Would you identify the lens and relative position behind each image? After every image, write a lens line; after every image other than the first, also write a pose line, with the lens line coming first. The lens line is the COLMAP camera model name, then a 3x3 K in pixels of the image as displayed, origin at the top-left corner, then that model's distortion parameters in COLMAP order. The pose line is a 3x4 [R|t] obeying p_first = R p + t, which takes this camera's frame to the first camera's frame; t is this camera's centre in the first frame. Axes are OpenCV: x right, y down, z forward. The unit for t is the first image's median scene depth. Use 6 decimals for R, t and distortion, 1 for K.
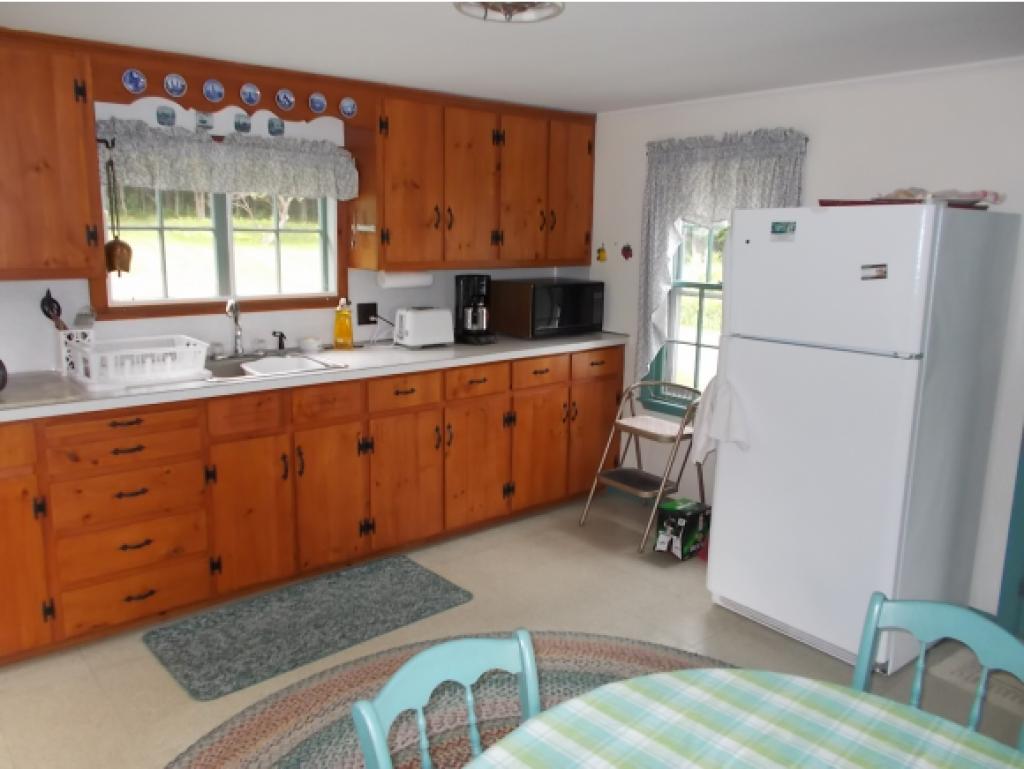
lens RADIAL K [[795.4, 0, 508.2], [0, 795.4, 383.9], [0, 0, 1]] dist [0.026186, -0.008819]
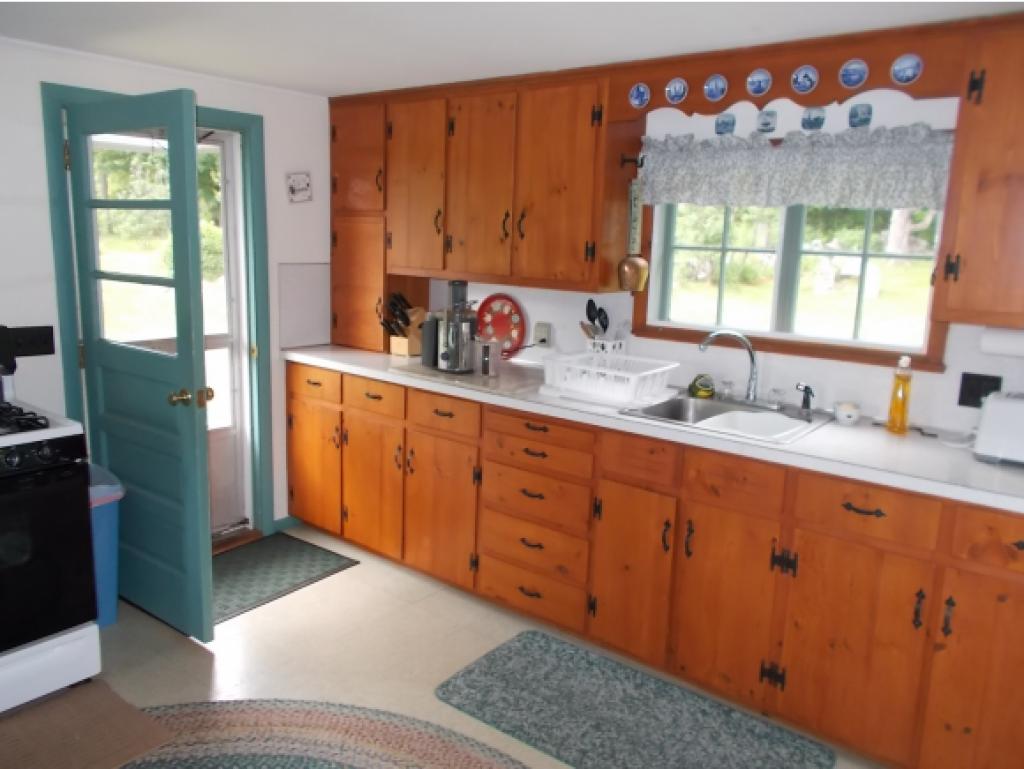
lens RADIAL K [[795.4, 0, 508.2], [0, 795.4, 383.9], [0, 0, 1]] dist [0.026186, -0.008819]
pose [[0.188880, 0.175777, -0.966140, 0.467986], [-0.218713, 0.966667, 0.133115, -0.124483], [0.957334, 0.186165, 0.221029, 0.651953]]
